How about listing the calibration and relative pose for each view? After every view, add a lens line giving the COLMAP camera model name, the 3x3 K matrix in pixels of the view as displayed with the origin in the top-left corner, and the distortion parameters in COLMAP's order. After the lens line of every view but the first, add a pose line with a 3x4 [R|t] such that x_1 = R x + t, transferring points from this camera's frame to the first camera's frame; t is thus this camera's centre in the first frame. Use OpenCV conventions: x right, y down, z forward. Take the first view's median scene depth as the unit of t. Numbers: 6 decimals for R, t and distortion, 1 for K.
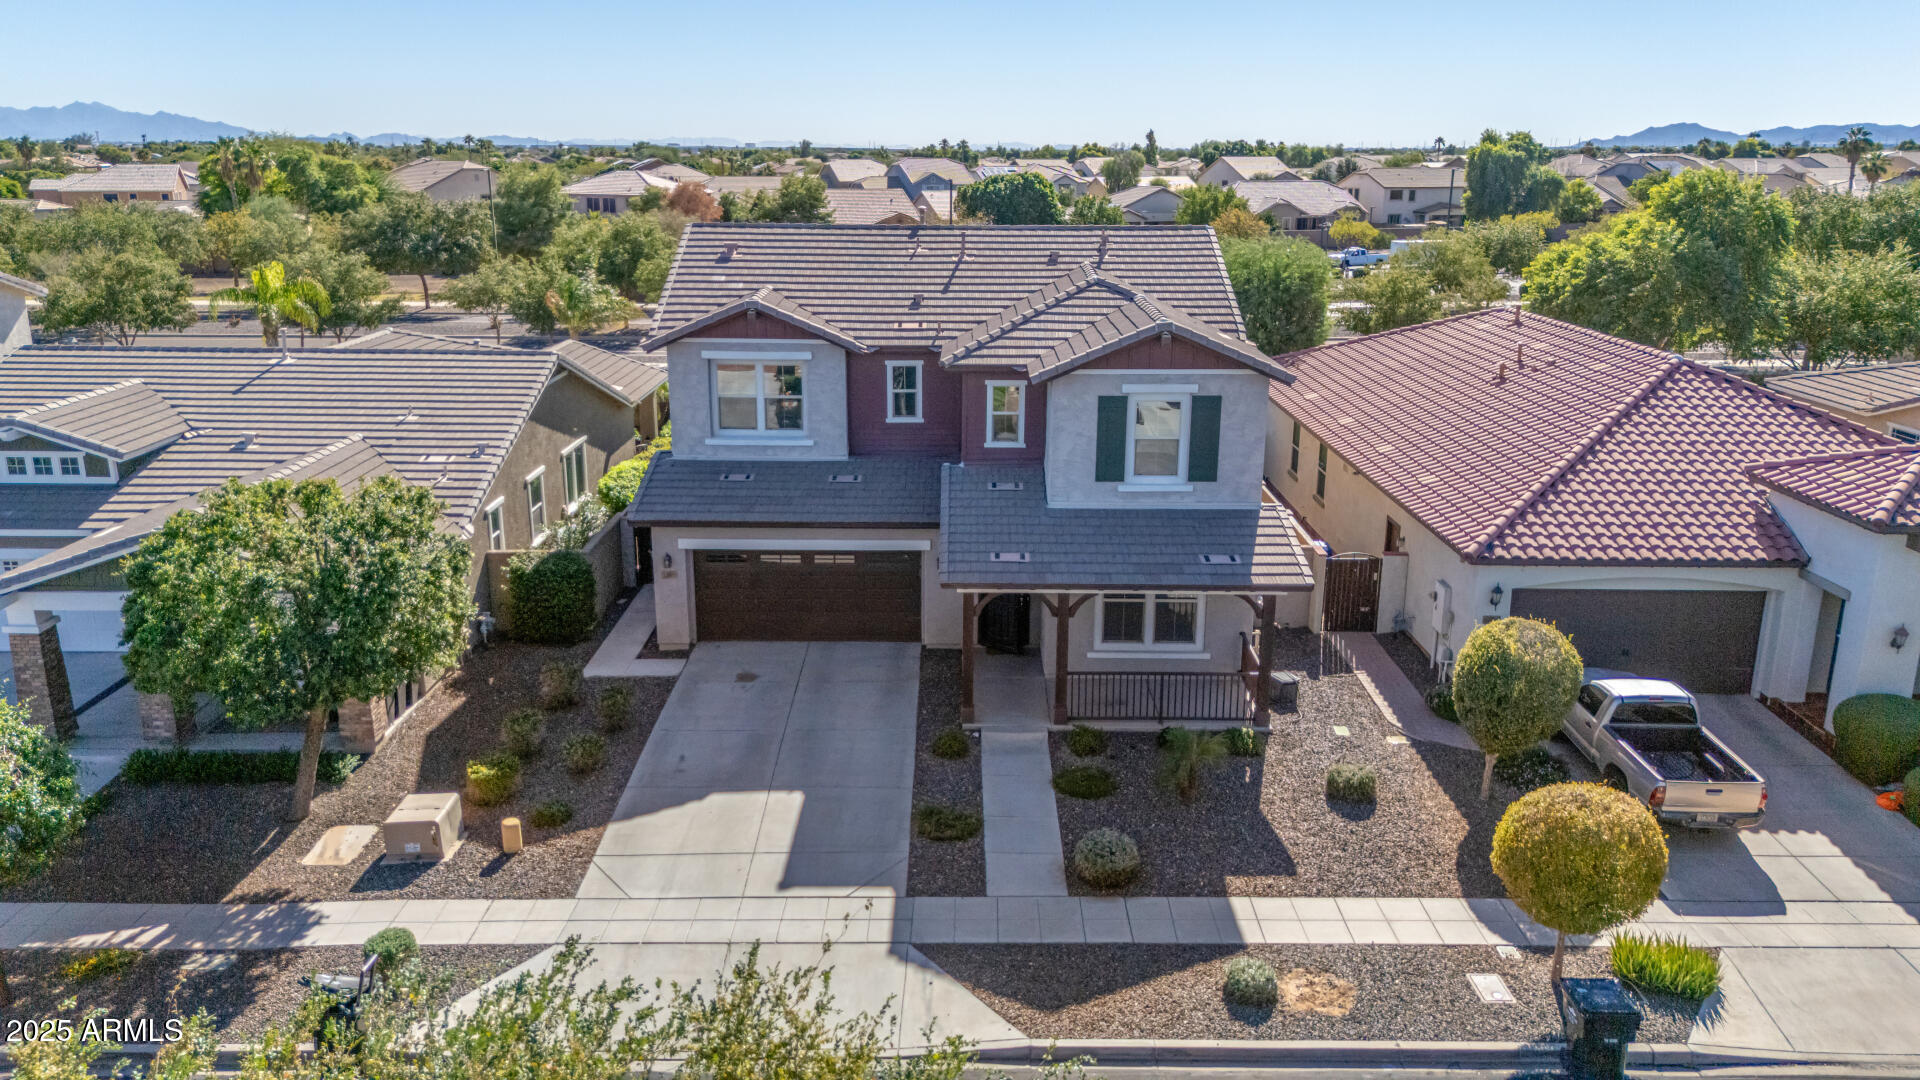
lens RADIAL K [[1409.1, 0, 960.0], [0, 1409.1, 540.0], [0, 0, 1]] dist [0.073459, -0.066136]
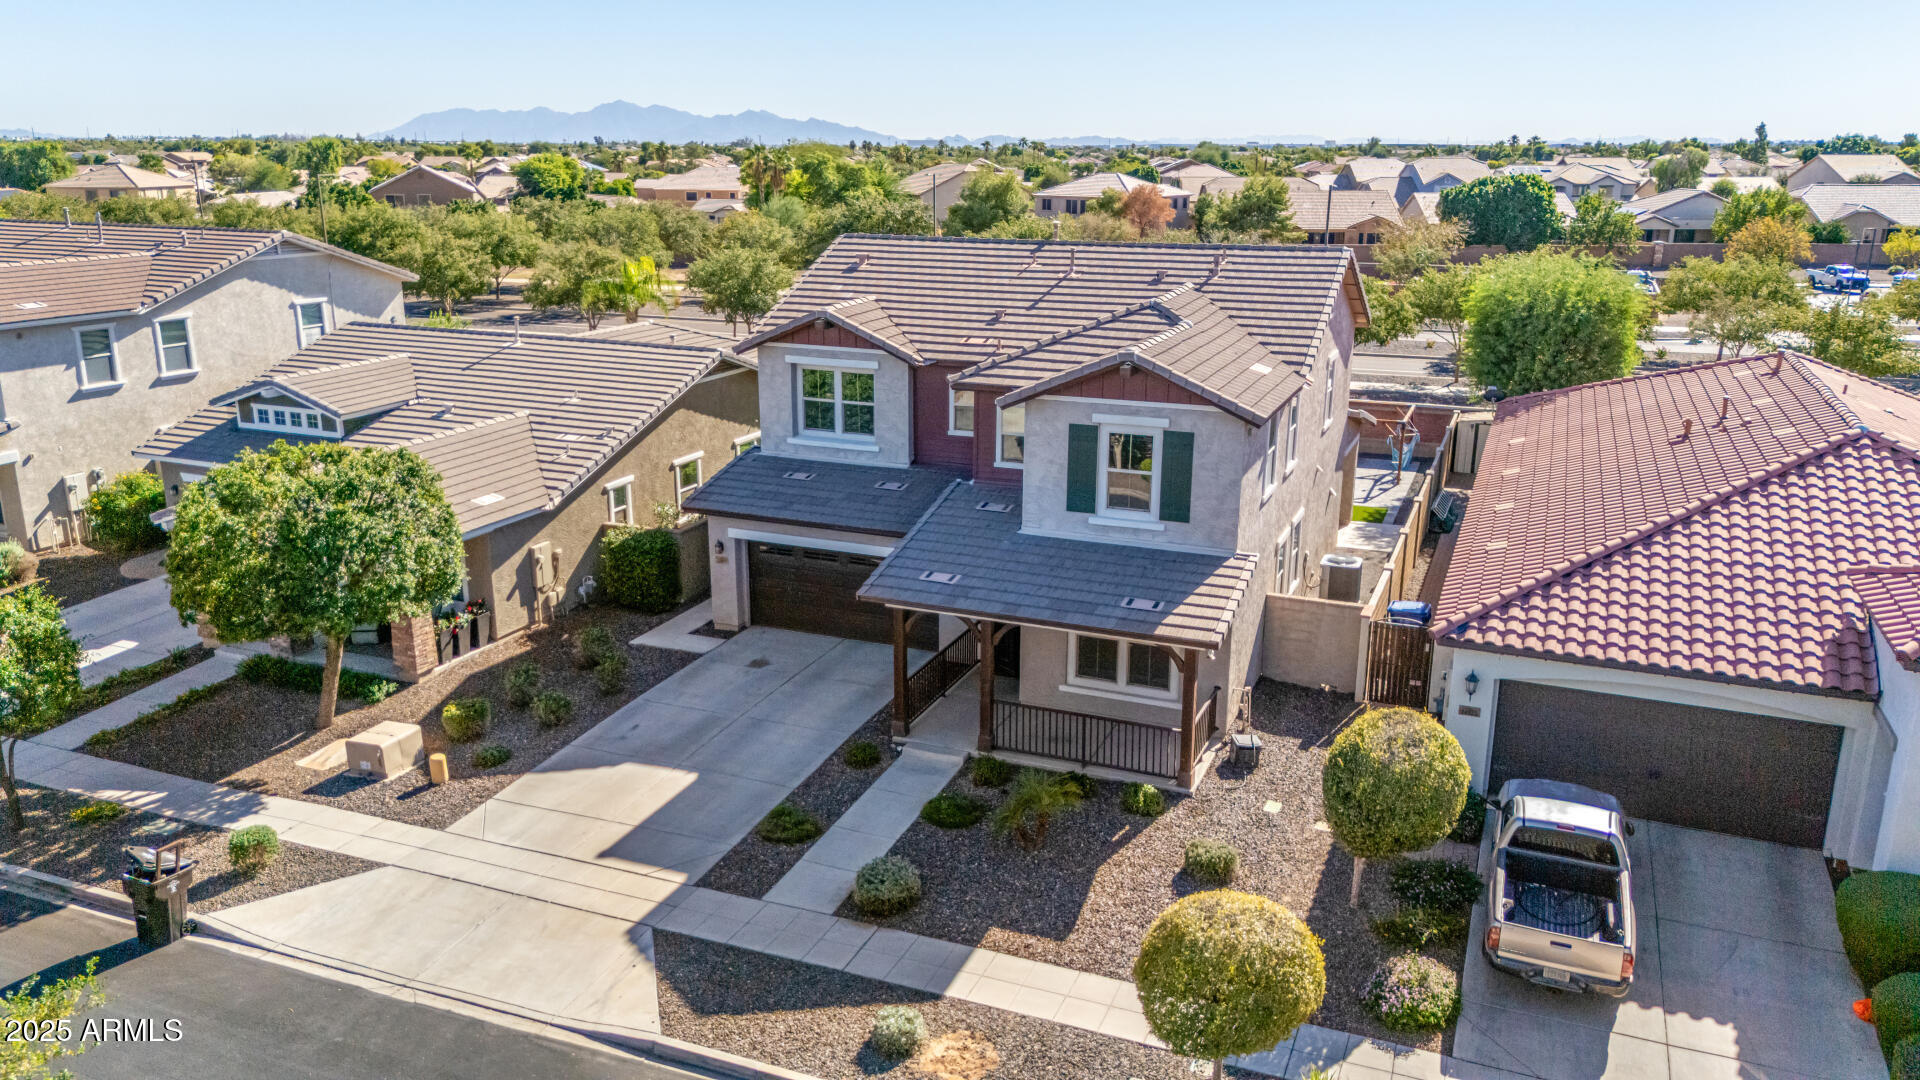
lens RADIAL K [[1409.1, 0, 960.0], [0, 1409.1, 540.0], [0, 0, 1]] dist [0.073459, -0.066136]
pose [[0.924361, 0.101726, -0.367707, 0.389216], [-0.101256, 0.994647, 0.020626, -0.034287], [0.367837, 0.018167, 0.929713, 0.069301]]
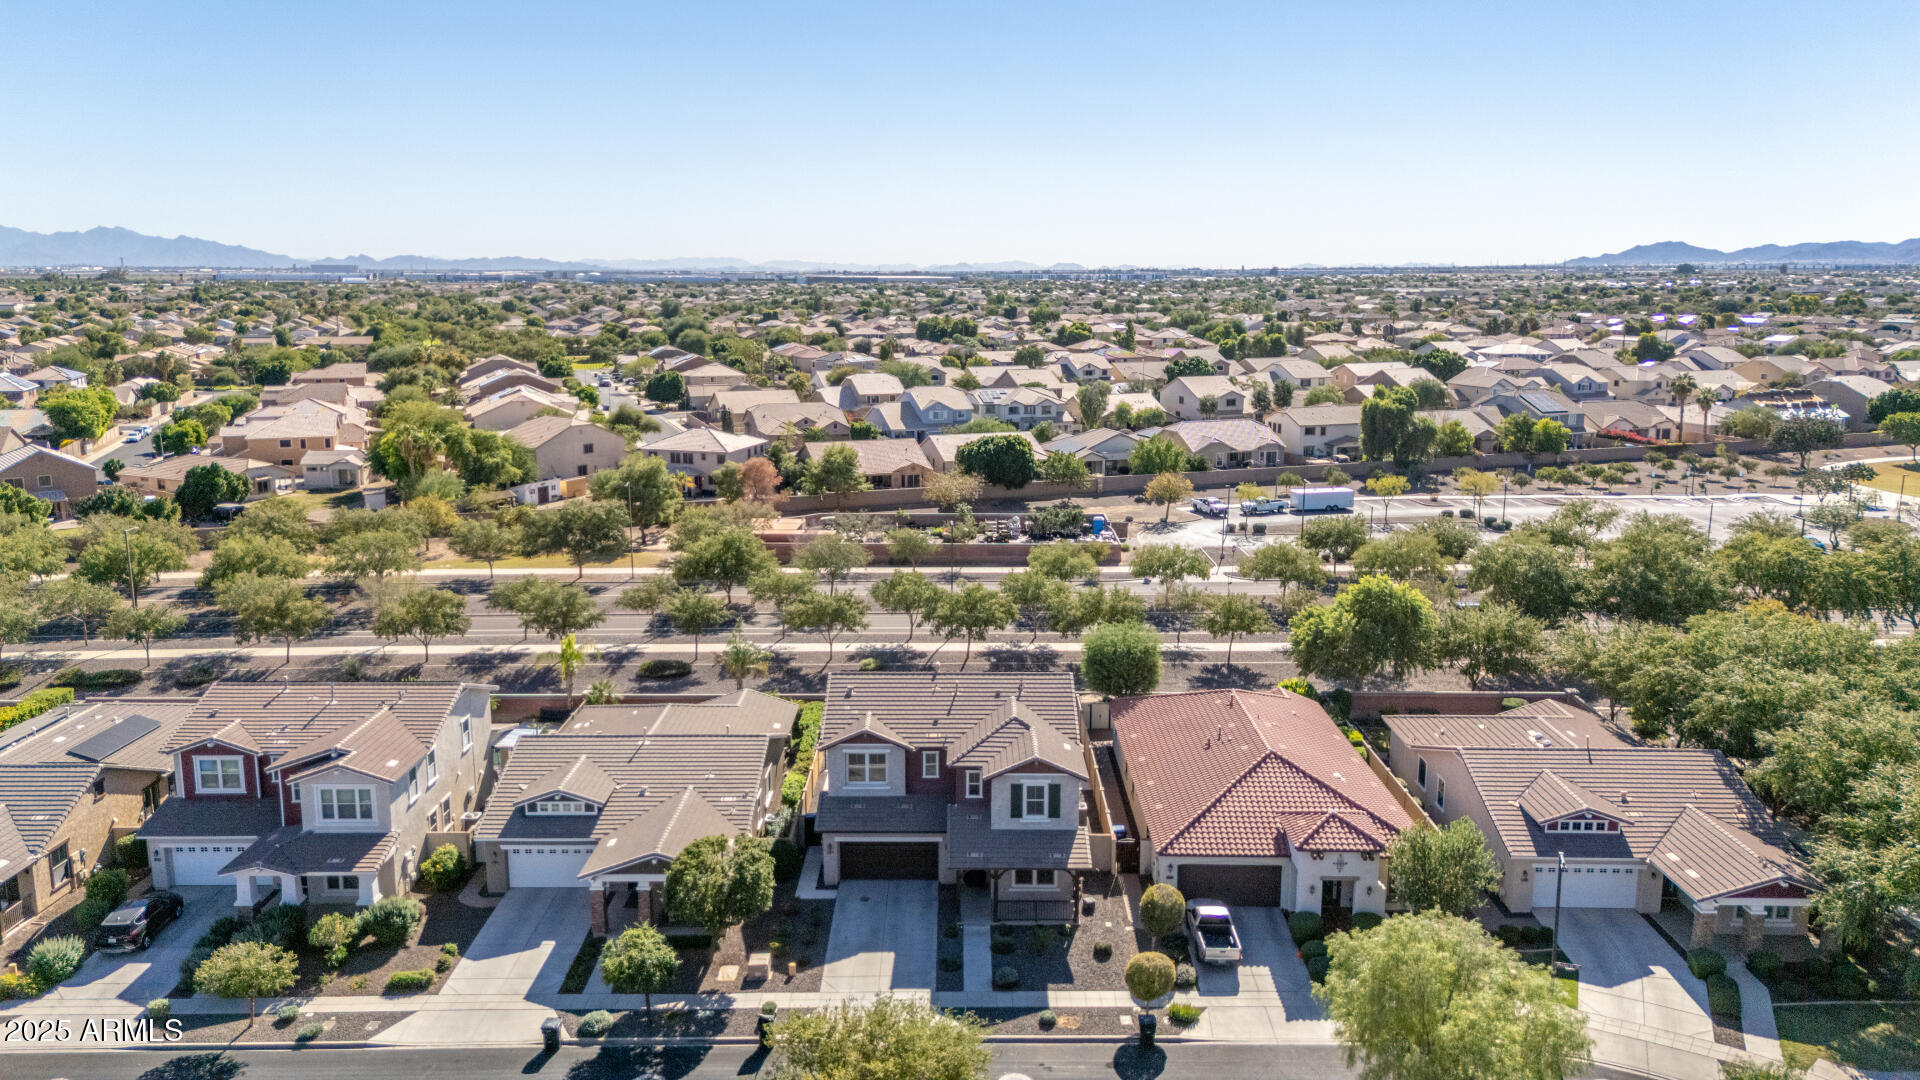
lens RADIAL K [[1408.9, 0, 960.0], [0, 1408.9, 540.0], [0, 0, 1]] dist [0.099863, -0.116952]
pose [[0.999991, -0.003511, -0.002417, 0.016666], [0.003314, 0.997002, -0.077299, -0.334135], [0.002681, 0.077290, 0.997005, -1.484064]]
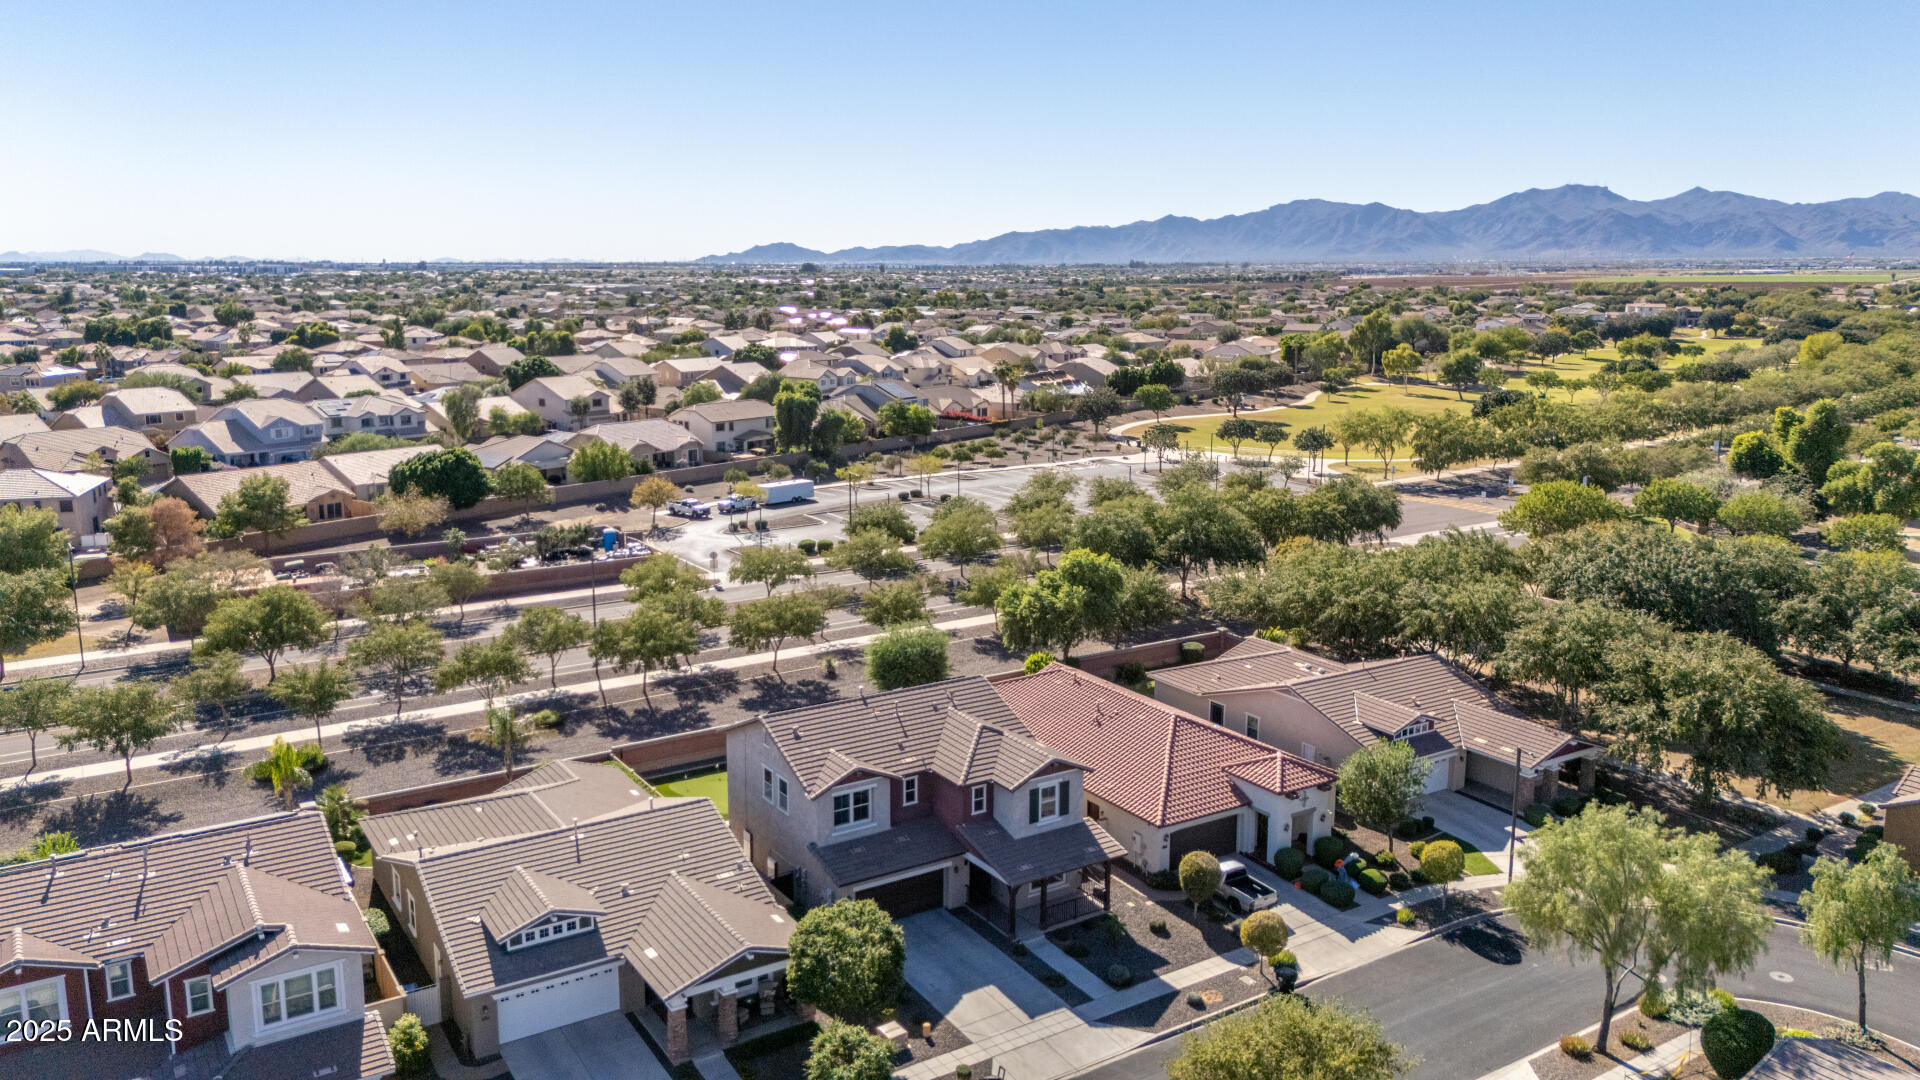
lens RADIAL K [[1408.9, 0, 960.0], [0, 1408.9, 540.0], [0, 0, 1]] dist [0.099863, -0.116952]
pose [[0.838757, -0.107855, 0.533717, -1.253739], [0.146512, 0.988740, -0.030441, -0.470429], [-0.524424, 0.103729, 0.845115, -1.048183]]
